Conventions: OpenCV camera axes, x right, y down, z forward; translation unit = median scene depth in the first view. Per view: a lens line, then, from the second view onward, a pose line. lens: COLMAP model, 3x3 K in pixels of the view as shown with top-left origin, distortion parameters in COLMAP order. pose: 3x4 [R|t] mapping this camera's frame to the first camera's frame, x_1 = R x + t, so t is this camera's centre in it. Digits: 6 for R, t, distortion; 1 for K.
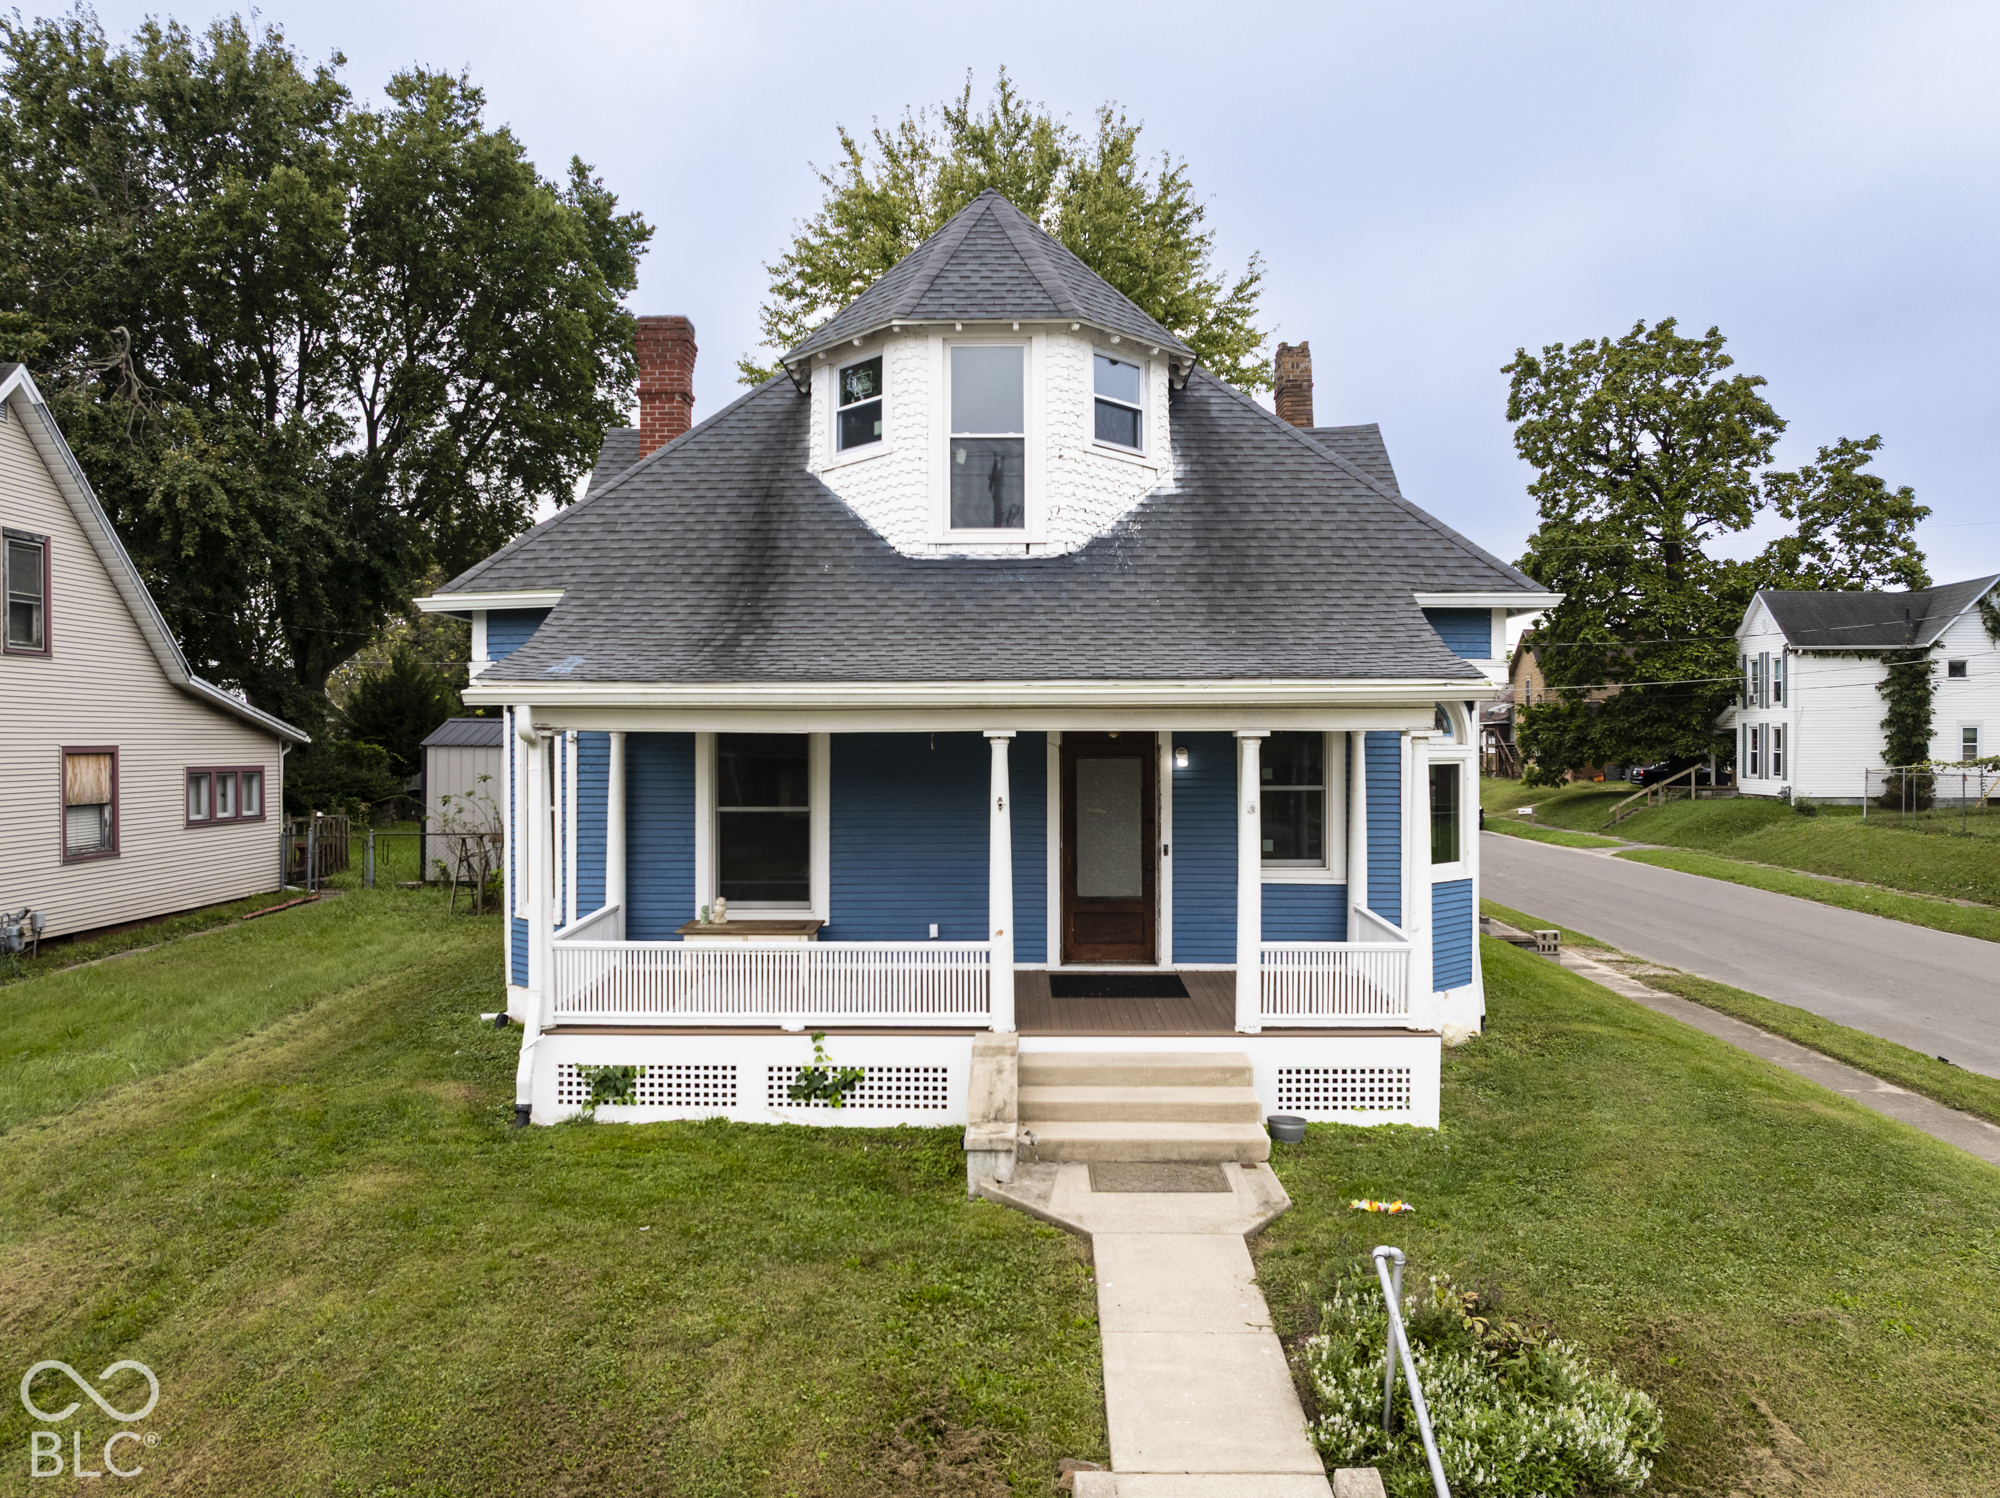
lens RADIAL K [[1439.6, 0, 1000.8], [0, 1439.6, 749.7], [0, 0, 1]] dist [-0.064140, 0.033461]
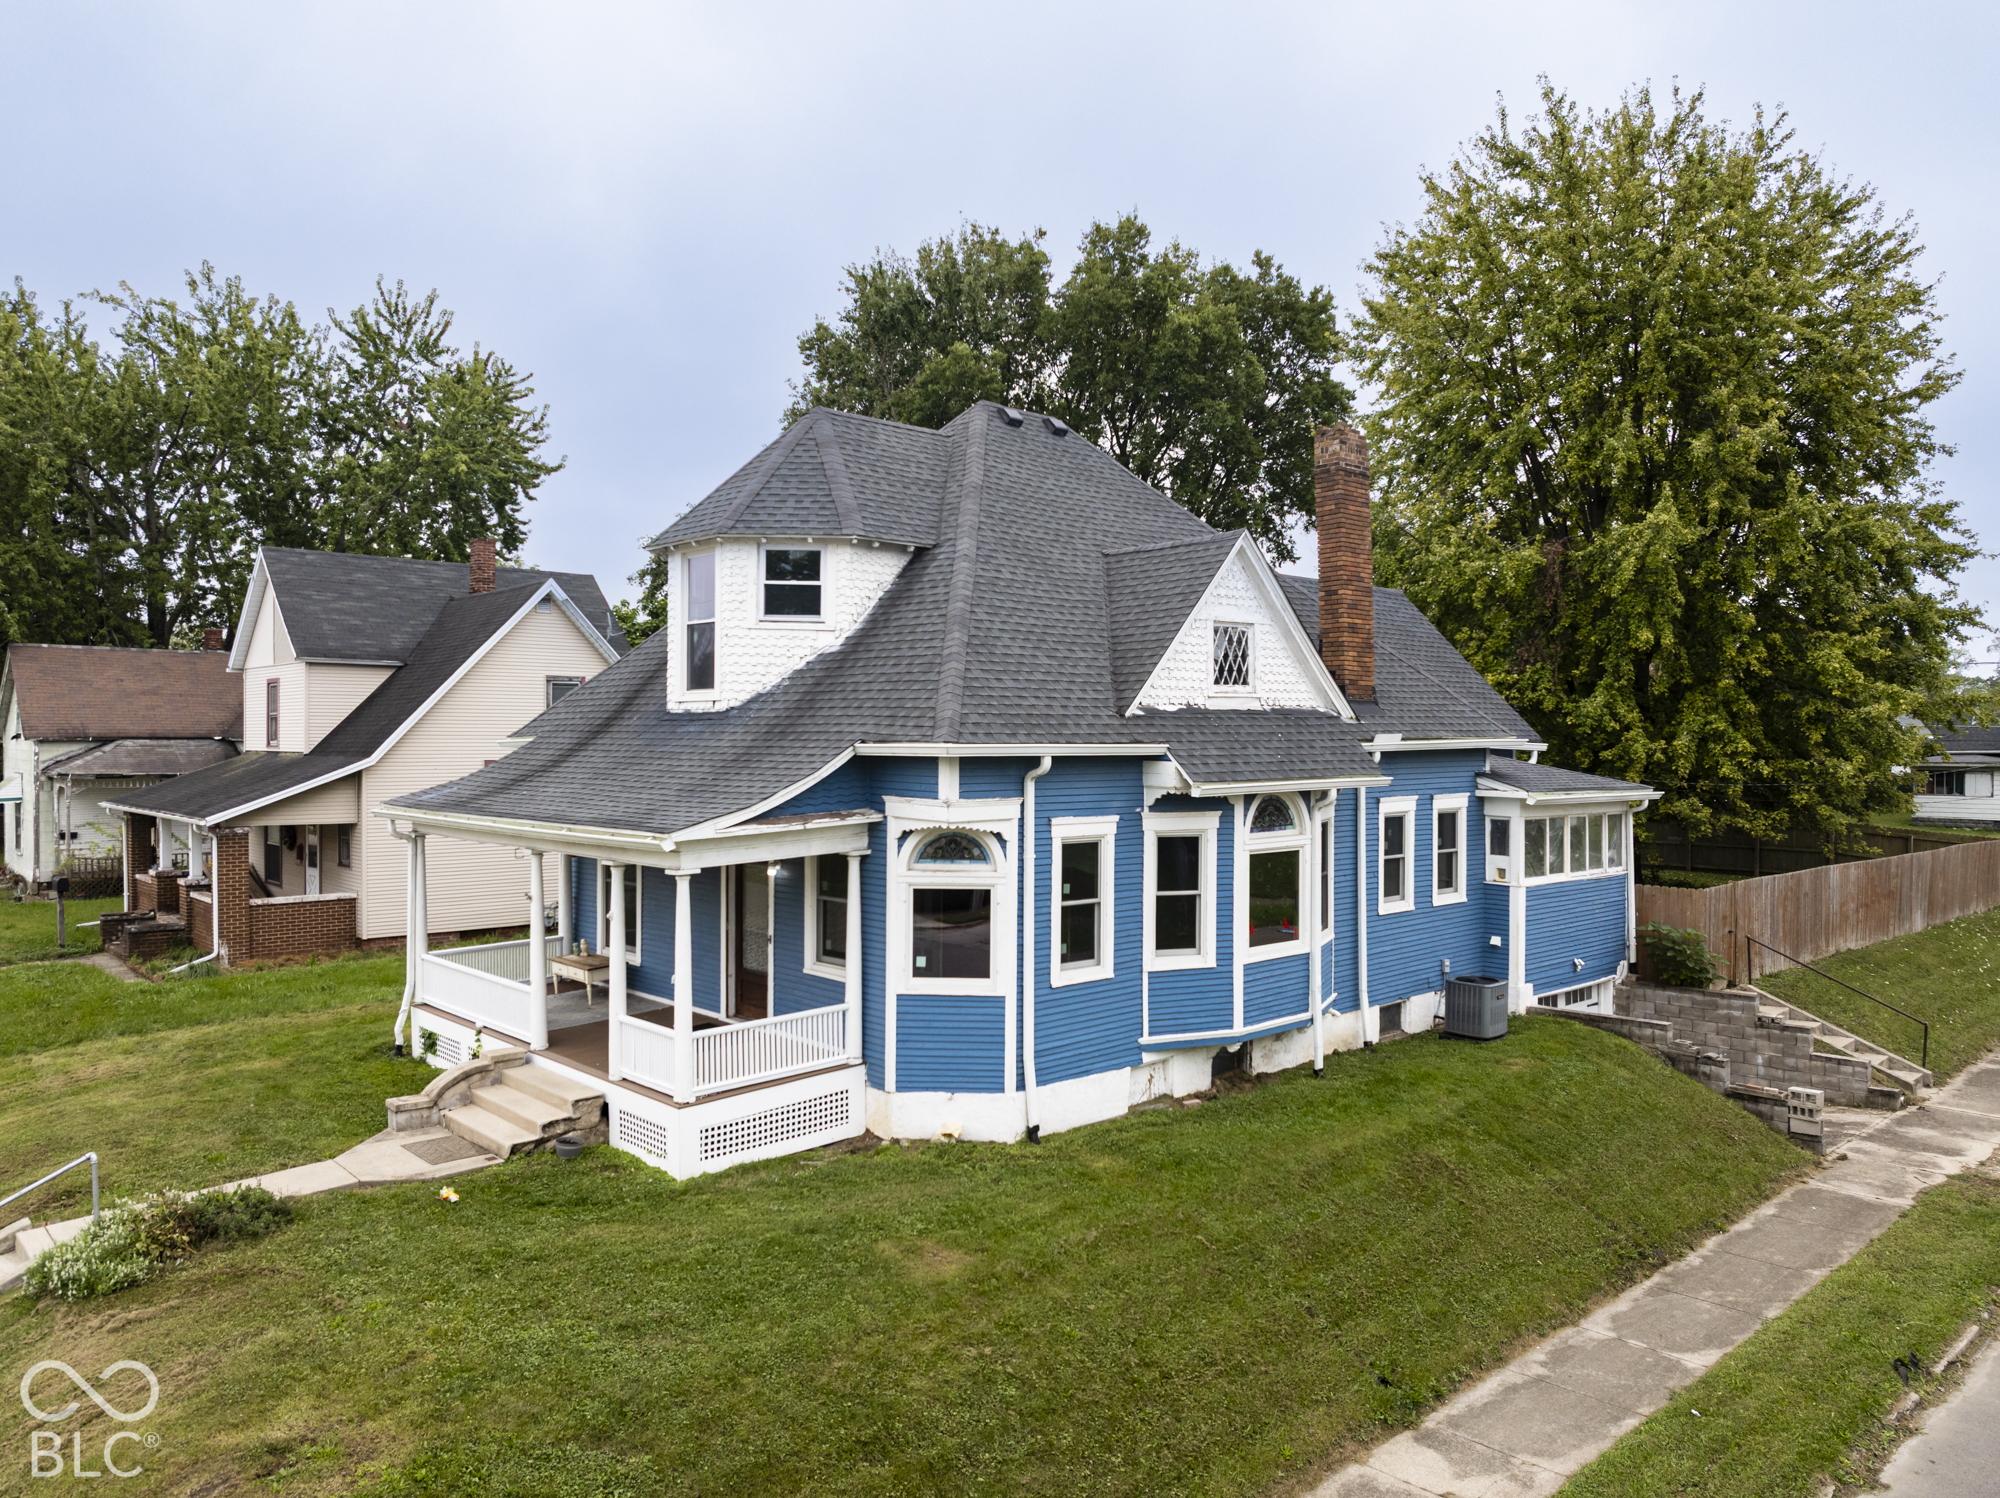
lens RADIAL K [[1439.6, 0, 1002.9], [0, 1439.6, 749.0], [0, 0, 1]] dist [-0.064140, 0.033461]
pose [[0.682893, 0.011175, -0.730433, 1.012784], [-0.006694, 0.999937, 0.009040, -0.095868], [0.730488, -0.001283, 0.682924, 0.236282]]
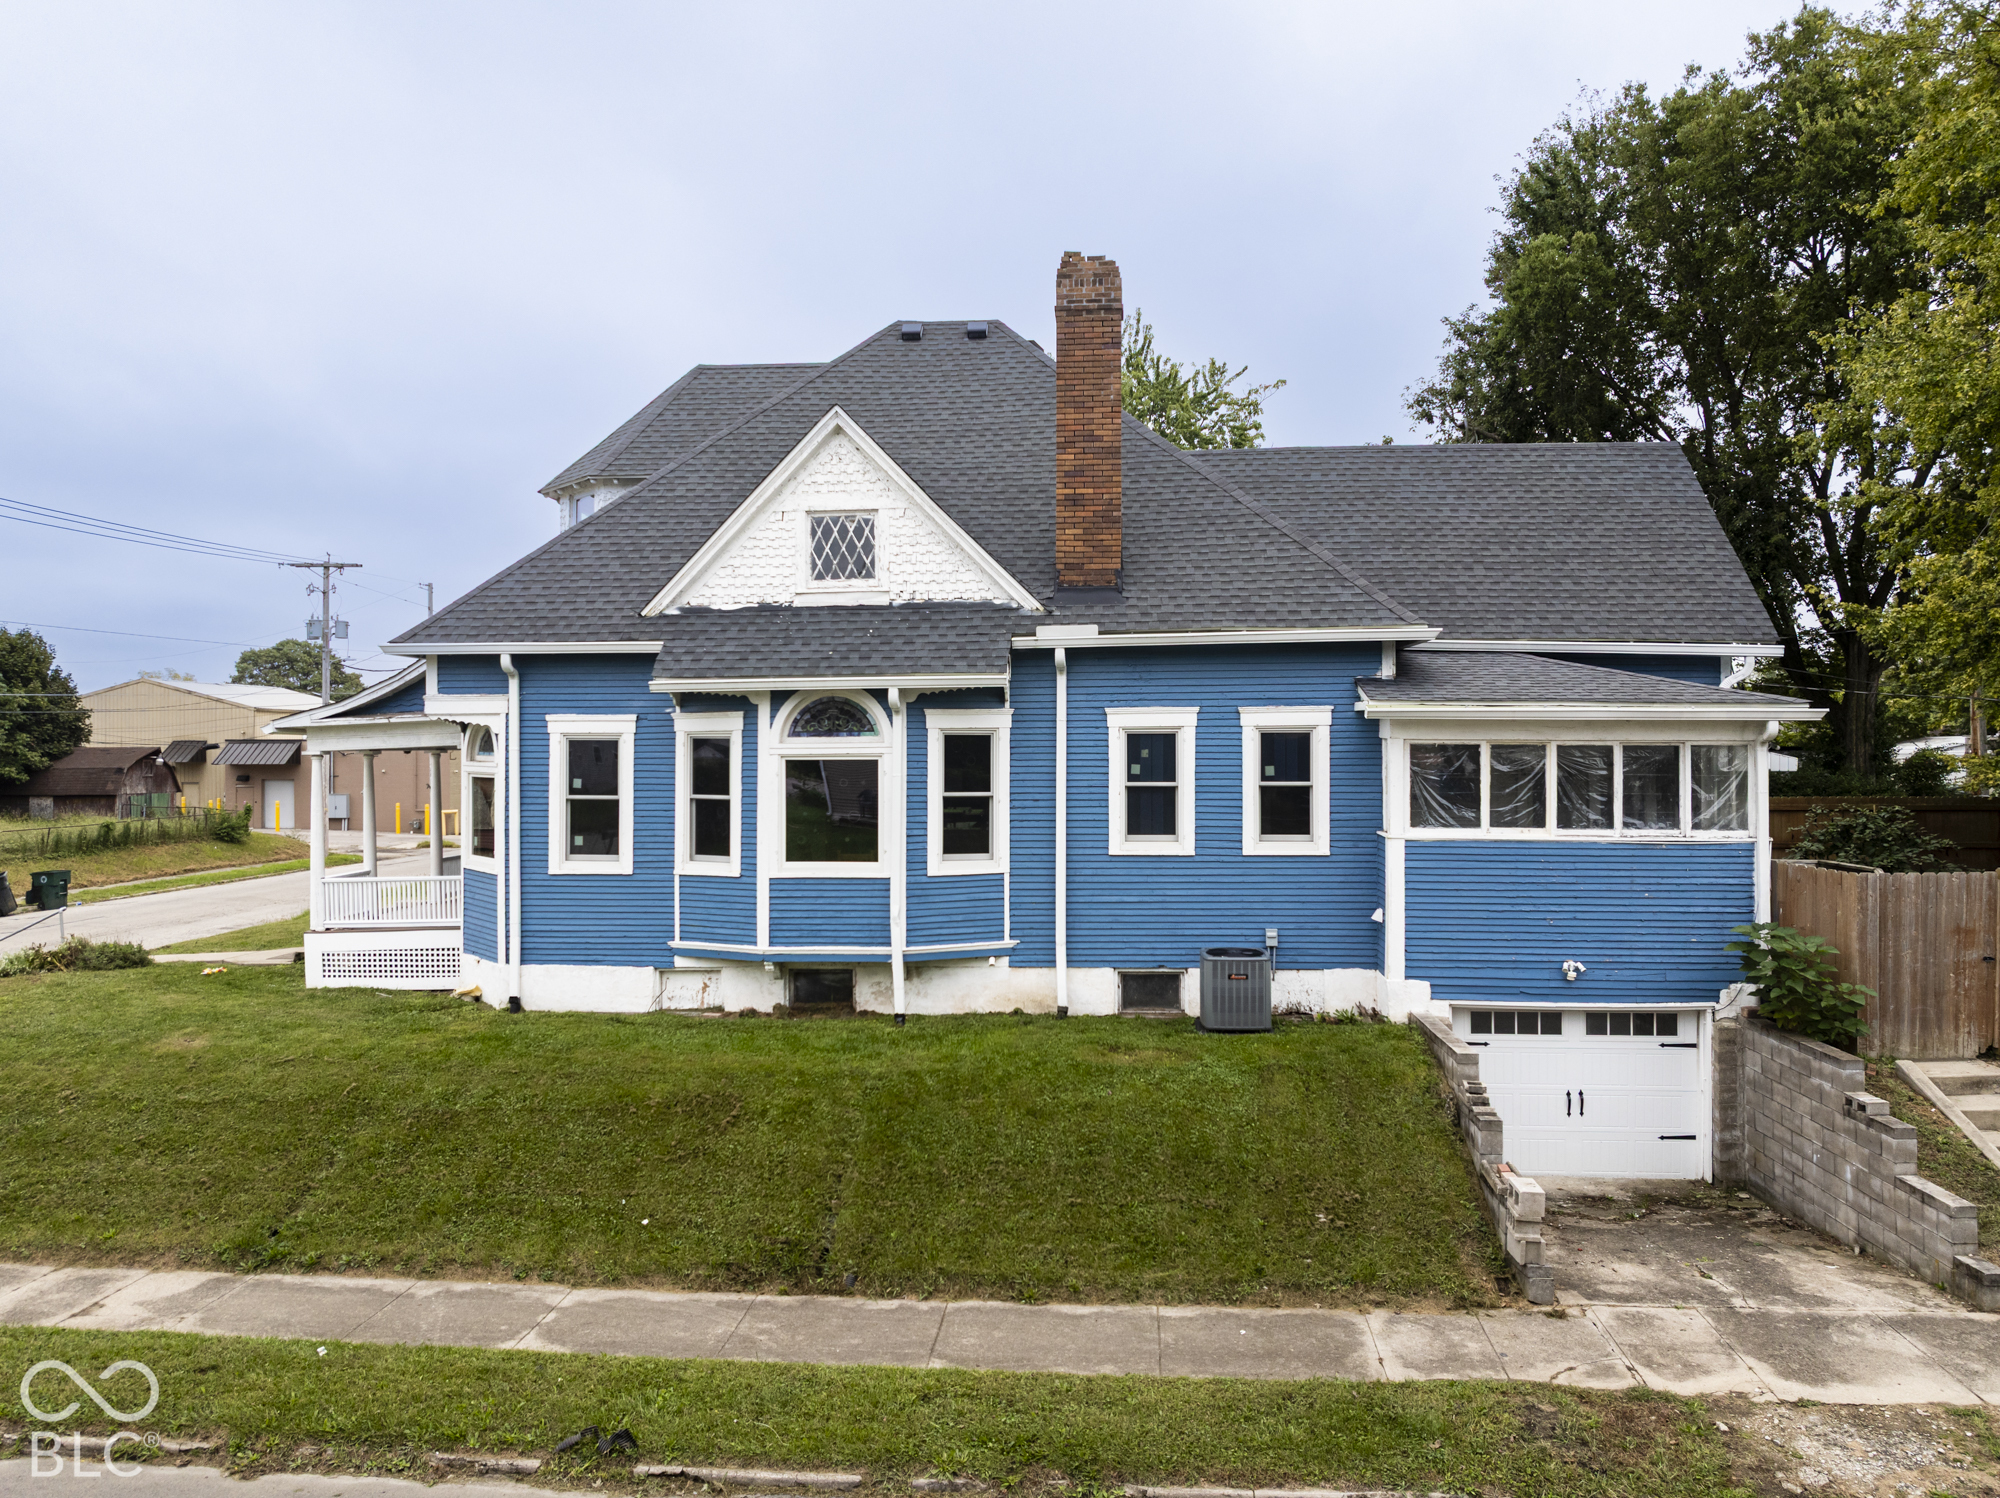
lens RADIAL K [[1439.6, 0, 1000.7], [0, 1439.6, 745.1], [0, 0, 1]] dist [-0.064140, 0.033461]
pose [[-0.085897, 0.003147, -0.996299, 1.332136], [0.000552, 0.999995, 0.003111, -0.020330], [0.996304, -0.000283, -0.085899, 1.357846]]
